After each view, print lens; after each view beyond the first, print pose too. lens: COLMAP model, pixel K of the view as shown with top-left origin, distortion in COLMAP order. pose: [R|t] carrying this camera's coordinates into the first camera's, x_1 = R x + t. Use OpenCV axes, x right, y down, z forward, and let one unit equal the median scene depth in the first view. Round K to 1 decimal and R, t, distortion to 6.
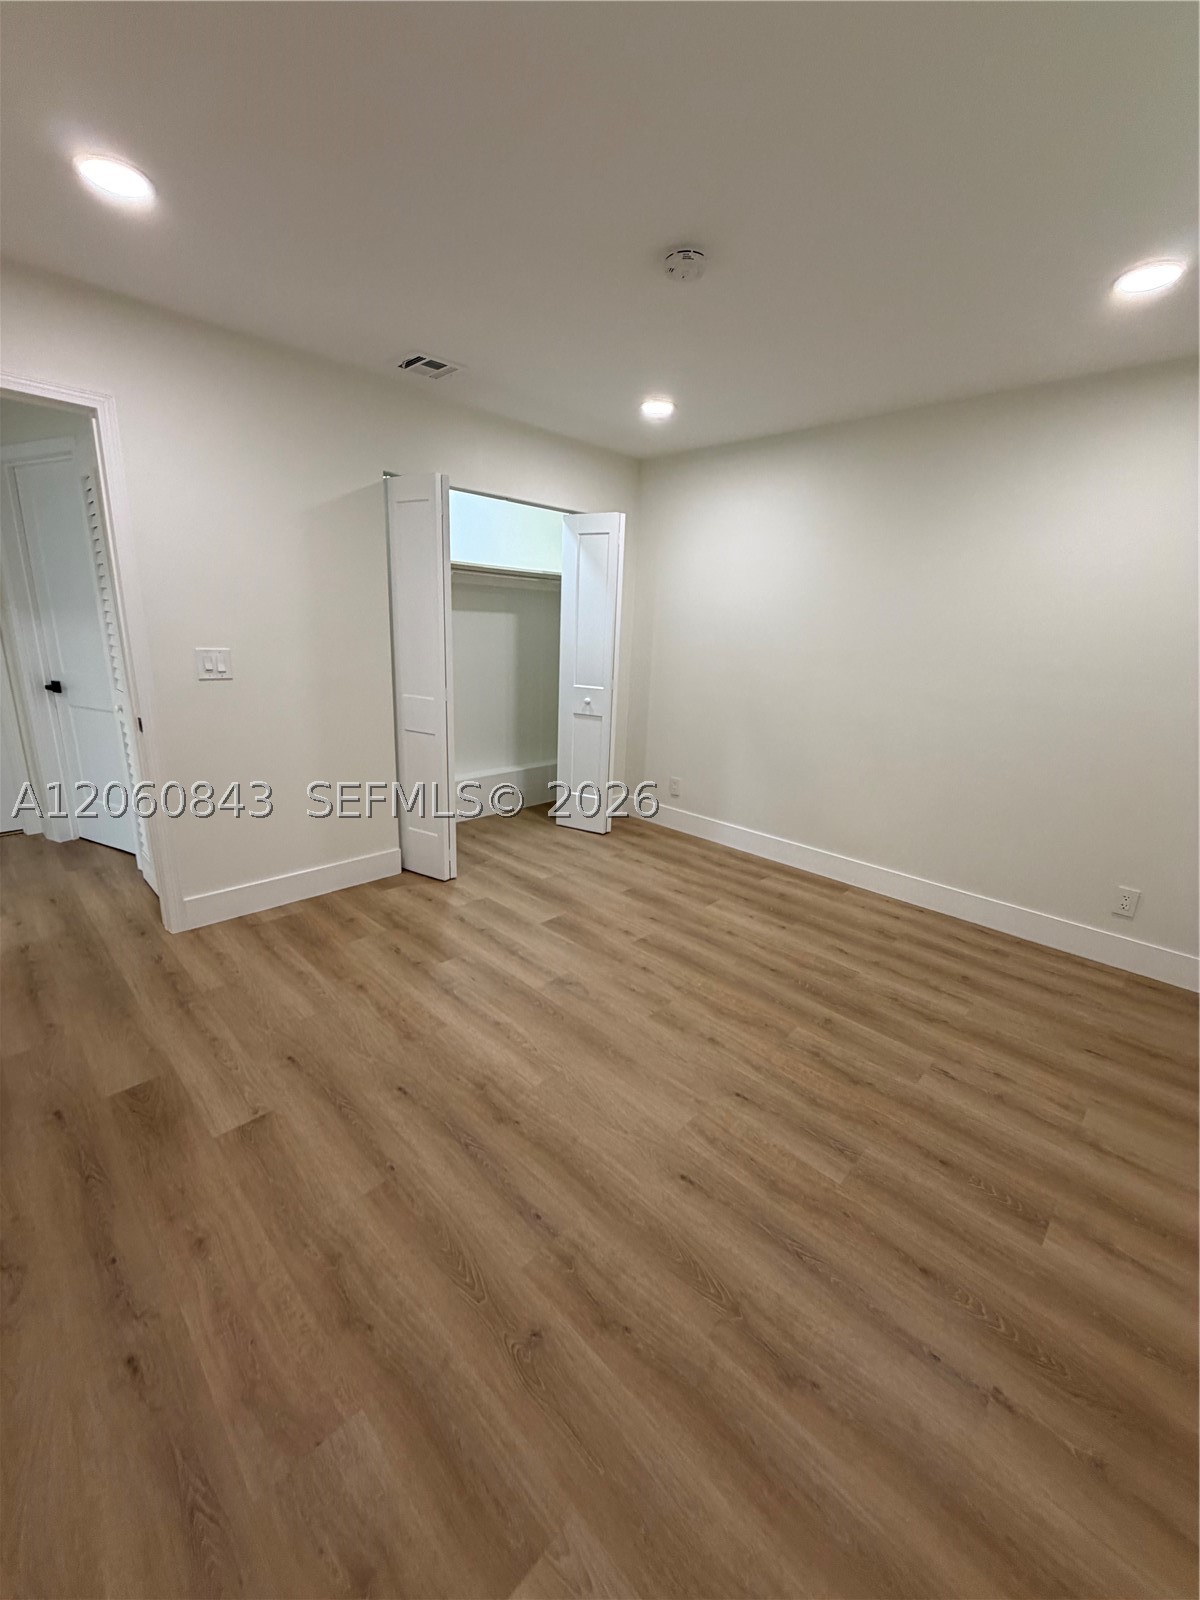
lens RADIAL K [[638.6, 0, 602.5], [0, 638.6, 799.8], [0, 0, 1]] dist [0.000129, -0.000196]
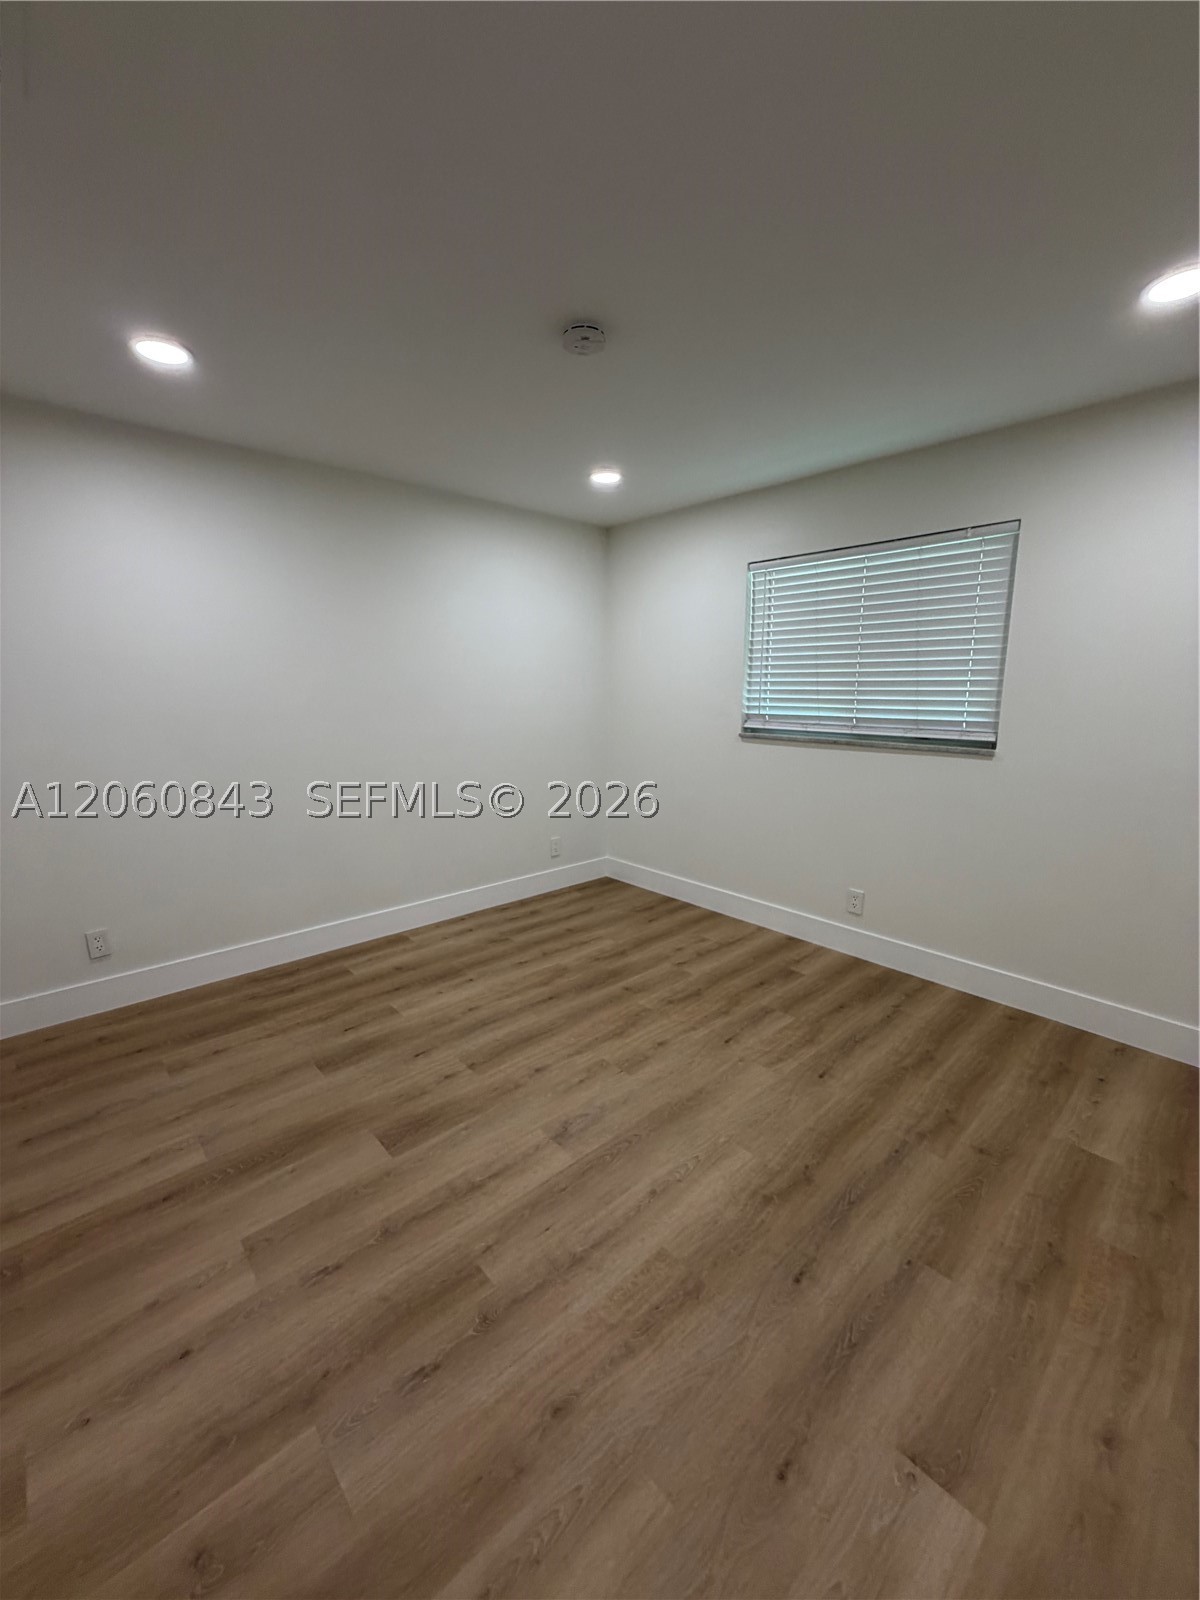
lens RADIAL K [[638.6, 0, 598.1], [0, 638.6, 804.9], [0, 0, 1]] dist [0.000129, -0.000196]
pose [[0.056699, -0.225333, 0.972631, -0.803583], [0.265955, 0.942406, 0.202828, -0.270235], [-0.962317, 0.247176, 0.113362, 0.834540]]
